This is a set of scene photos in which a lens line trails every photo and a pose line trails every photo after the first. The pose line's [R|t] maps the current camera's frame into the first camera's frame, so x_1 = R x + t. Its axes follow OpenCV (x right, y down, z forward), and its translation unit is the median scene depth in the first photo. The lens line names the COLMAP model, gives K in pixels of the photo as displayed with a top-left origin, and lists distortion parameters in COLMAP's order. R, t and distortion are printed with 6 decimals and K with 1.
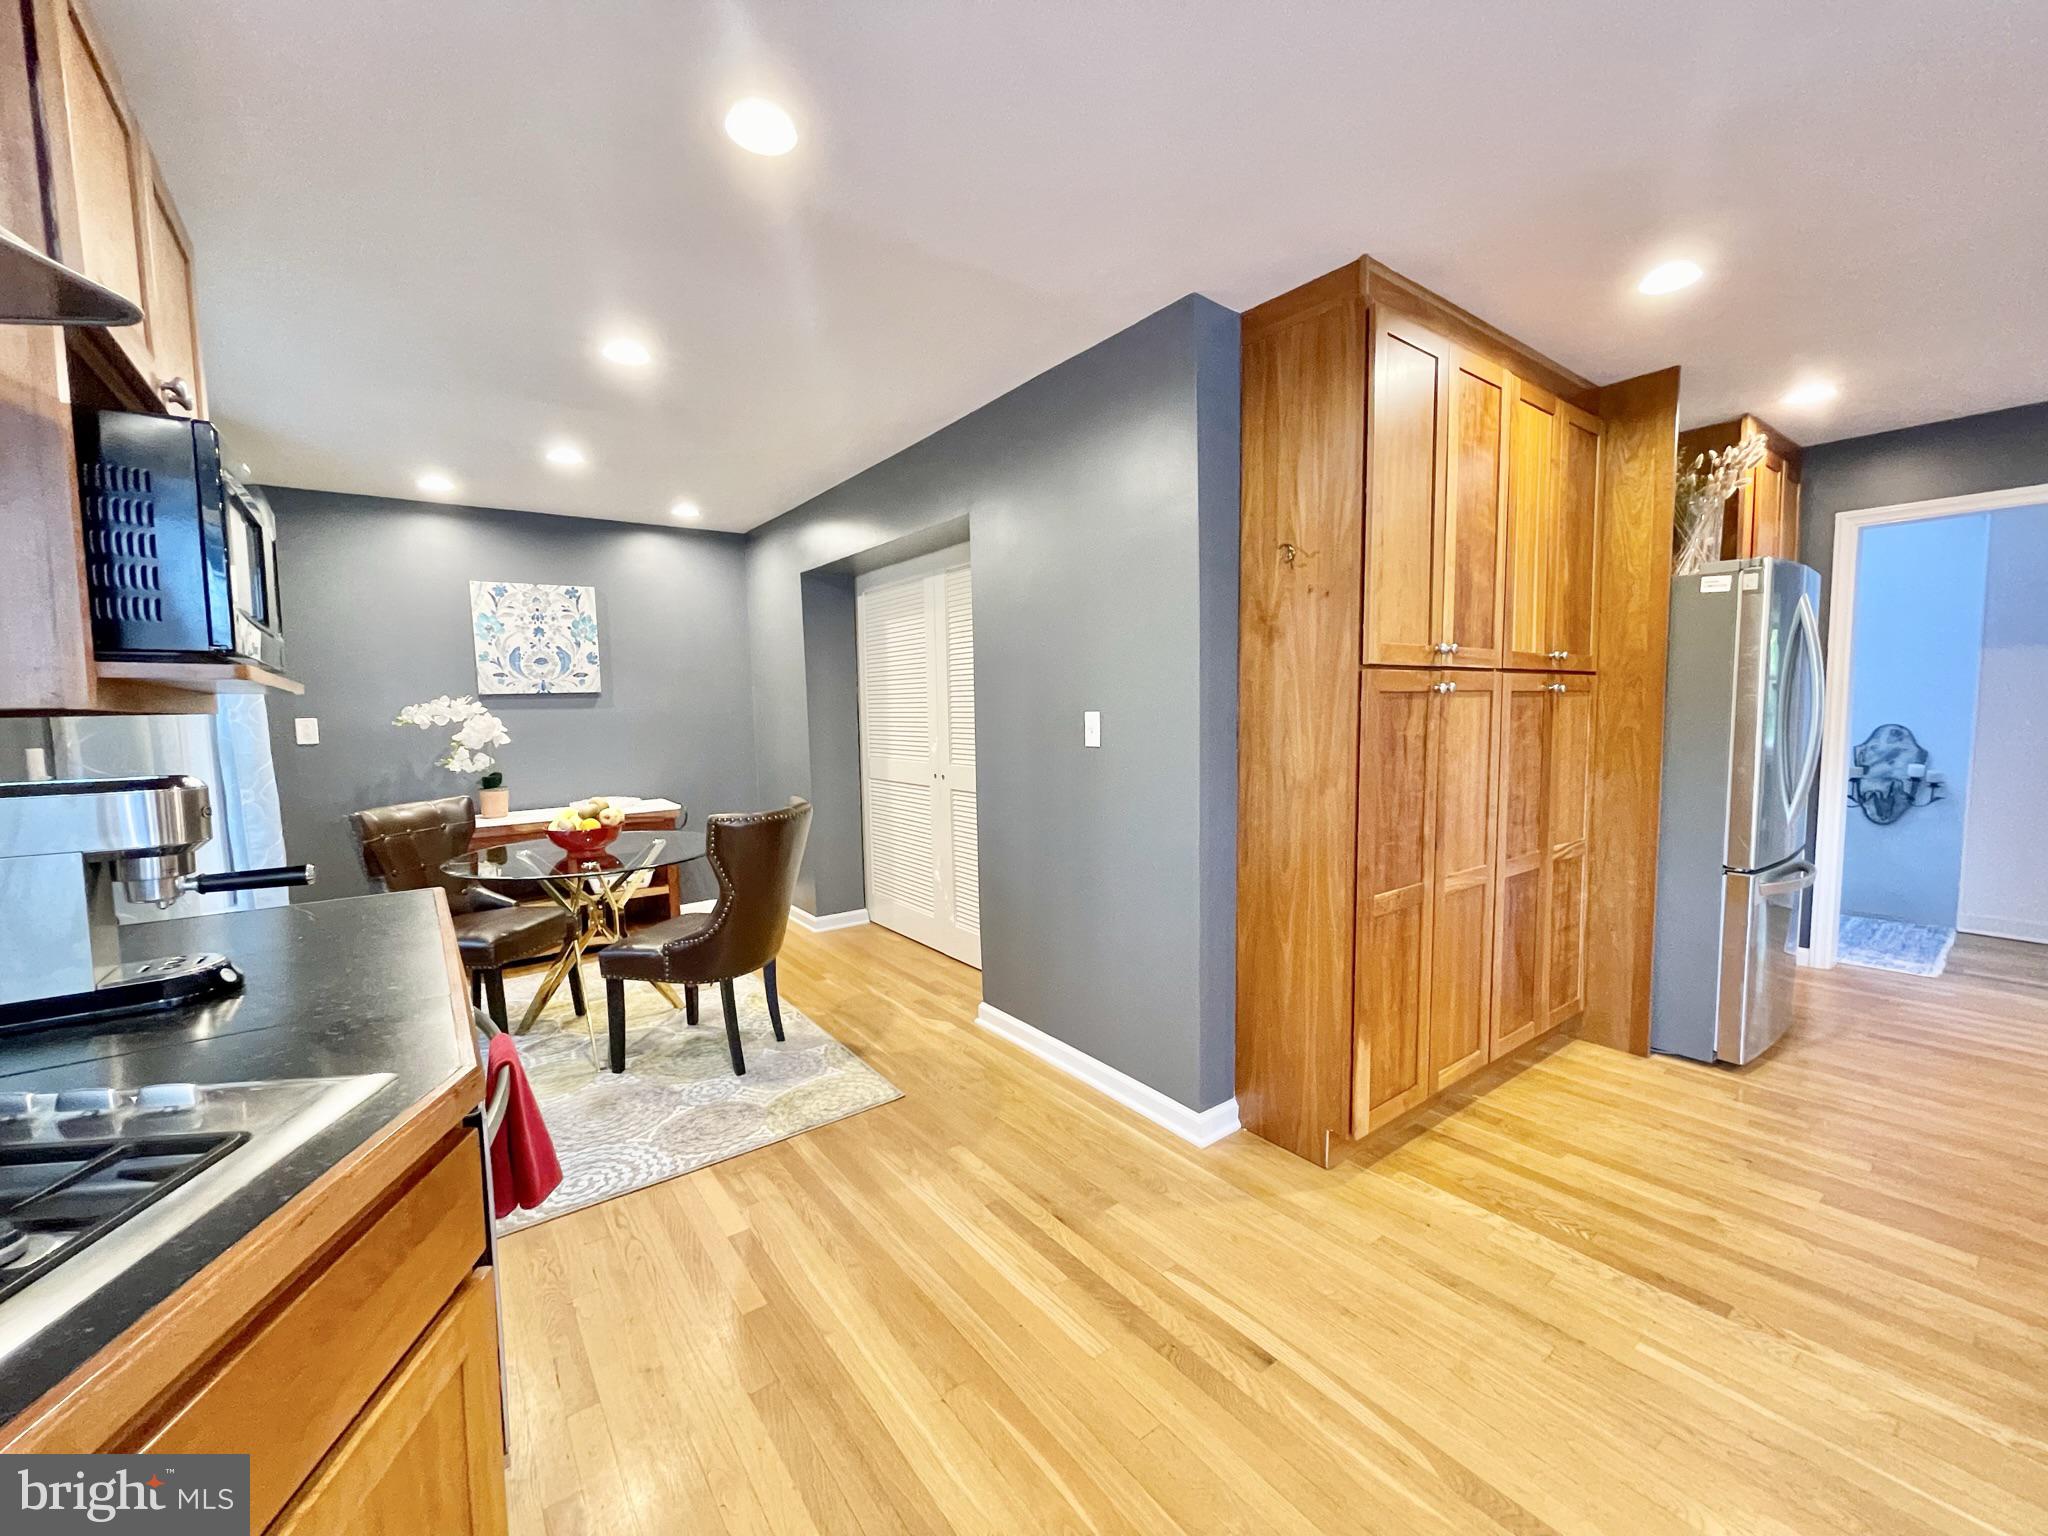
lens RADIAL K [[825.4, 0, 1020.2], [0, 825.4, 768.3], [0, 0, 1]] dist [-0.008089, 0.004451]
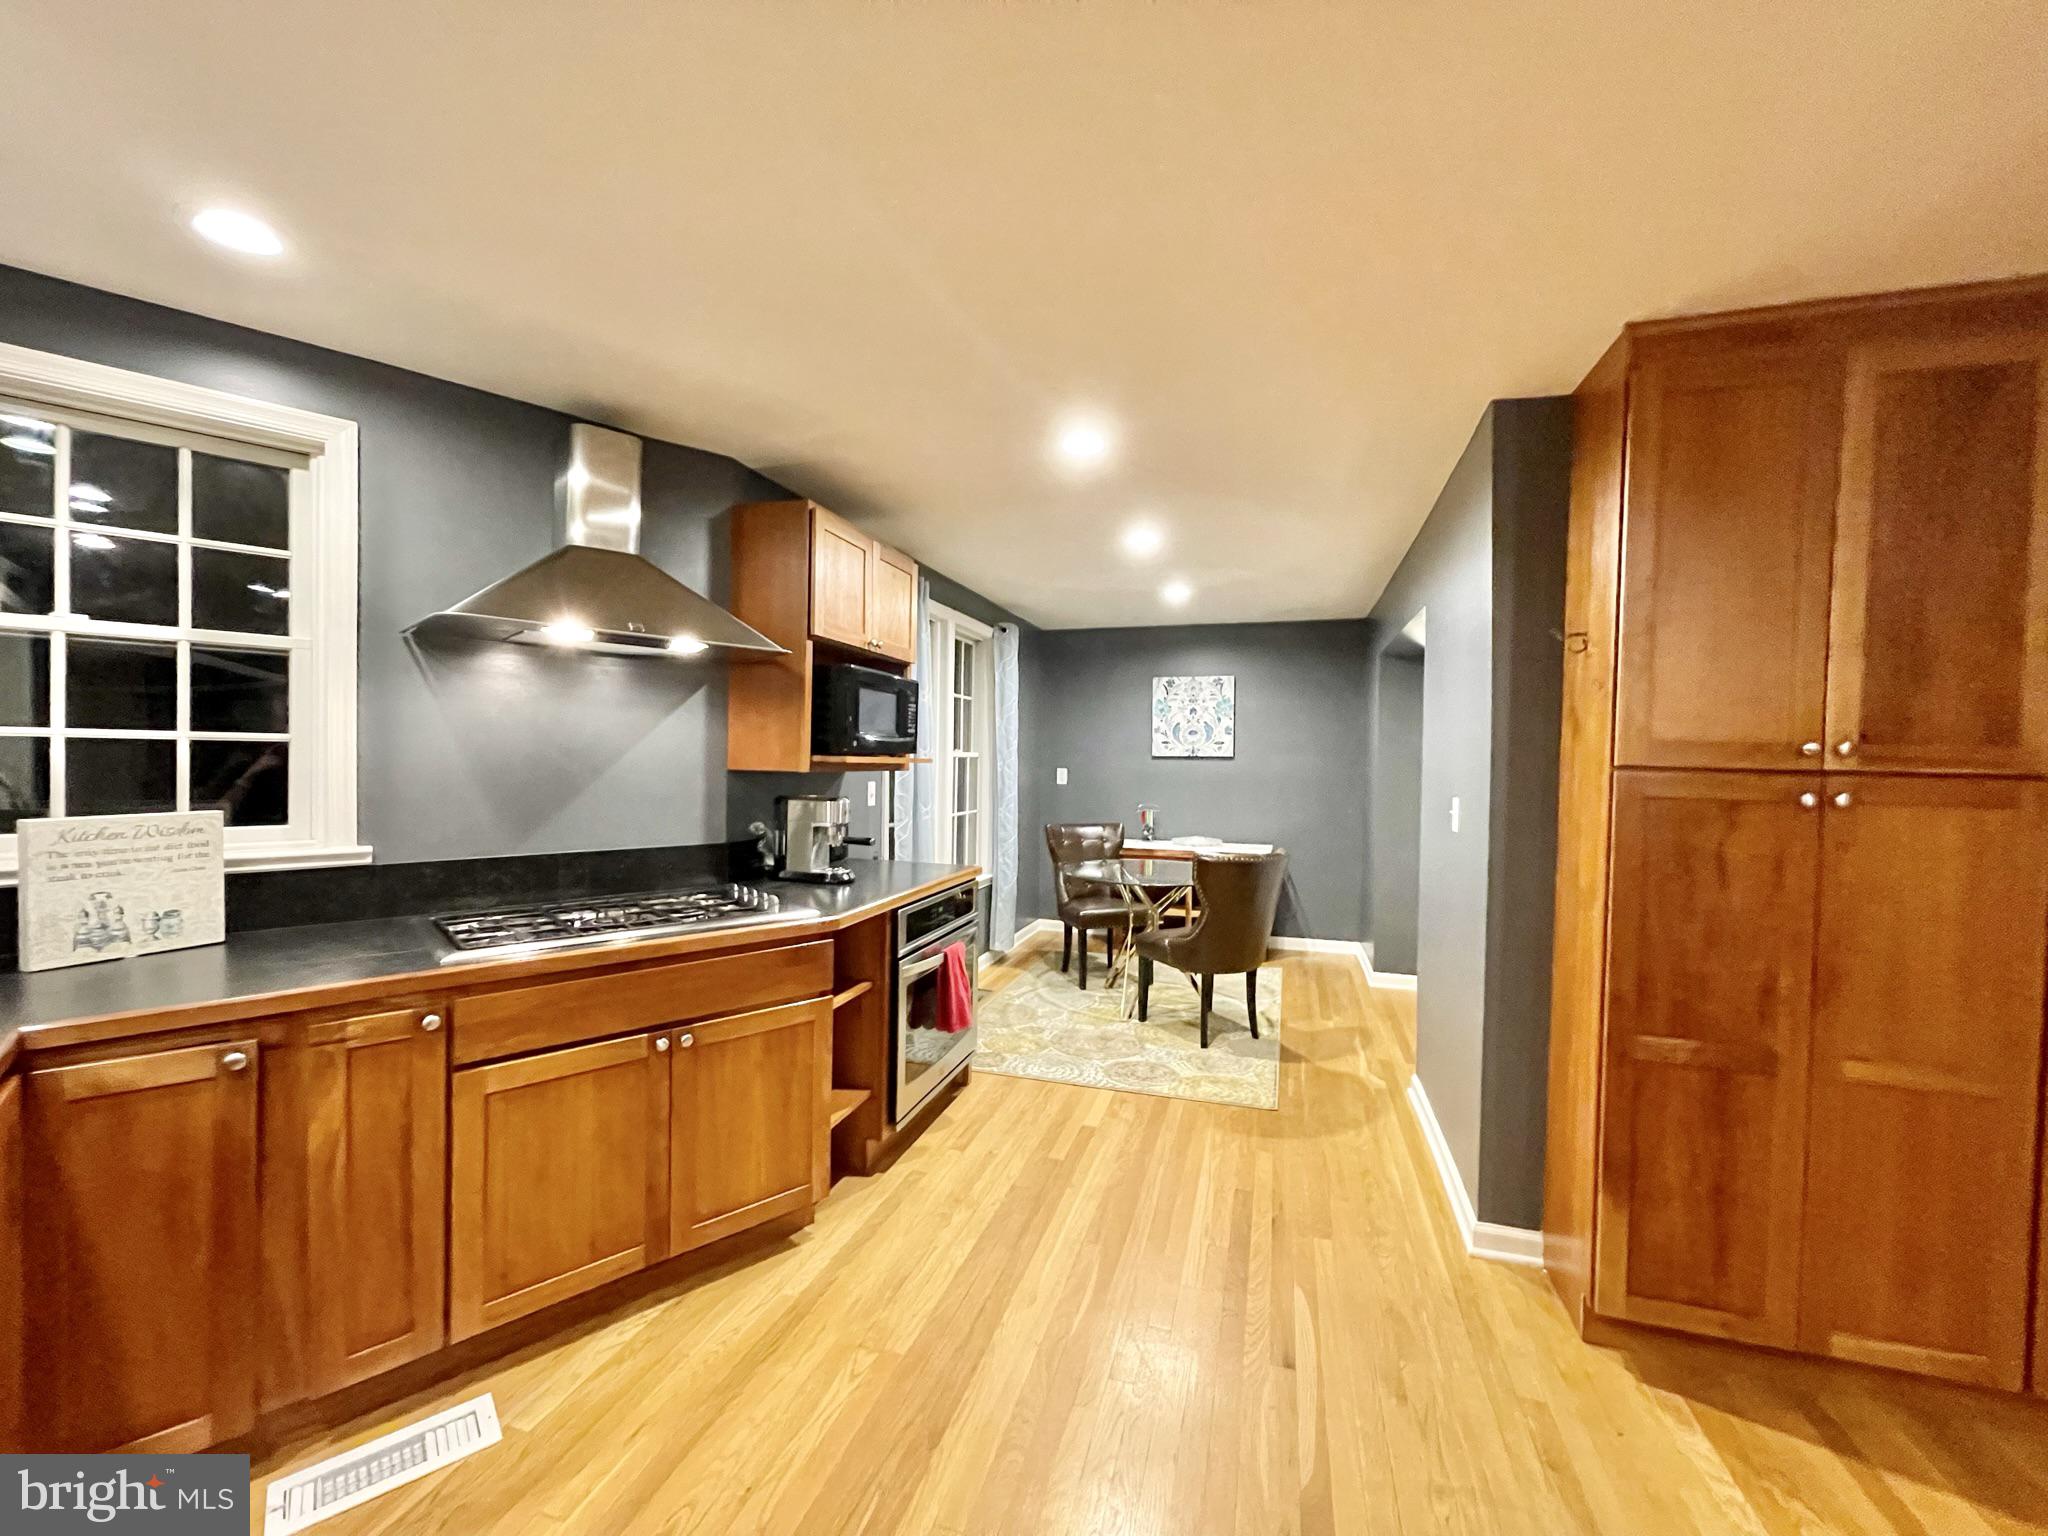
lens RADIAL K [[825.4, 0, 1020.2], [0, 825.4, 768.3], [0, 0, 1]] dist [-0.008089, 0.004451]
pose [[0.584733, 0.040875, -0.810196, 0.379100], [-0.092722, 0.995552, -0.016693, -0.024220], [0.805910, 0.084884, 0.585922, -0.021113]]
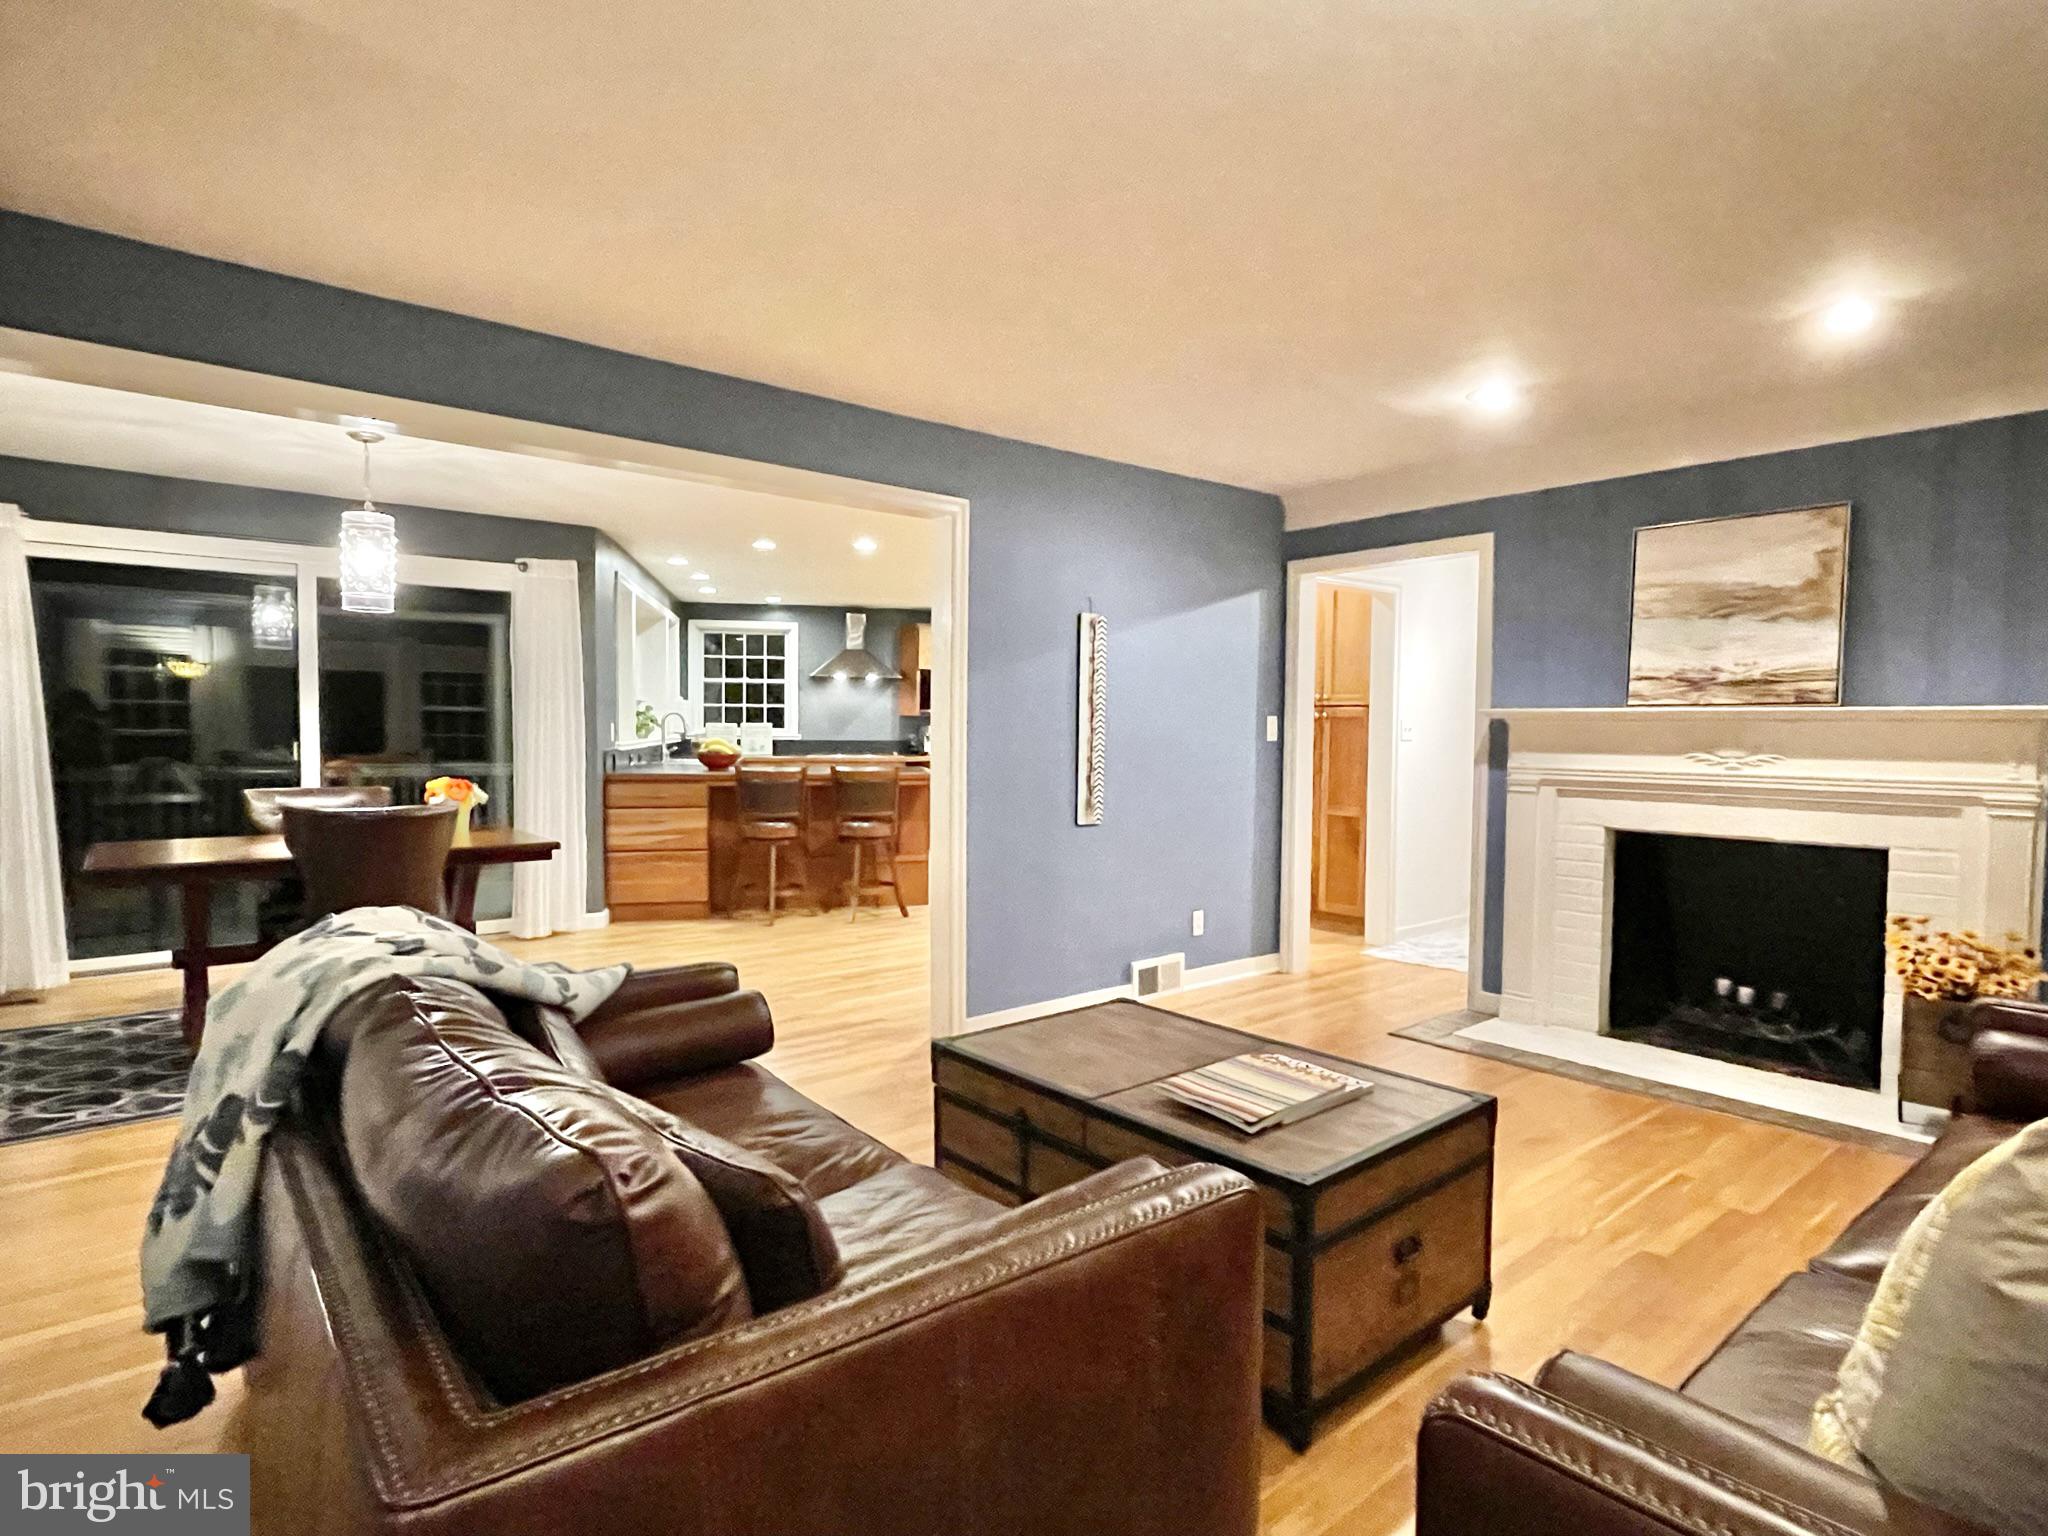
lens RADIAL K [[1103.4, 0, 1019.3], [0, 1103.4, 772.6], [0, 0, 1]] dist [-0.004930, -0.001080]
pose [[0.057356, 0.064199, -0.996287, 2.323825], [-0.089222, 0.994267, 0.058932, -0.056551], [0.994359, 0.085510, 0.062755, 0.308674]]
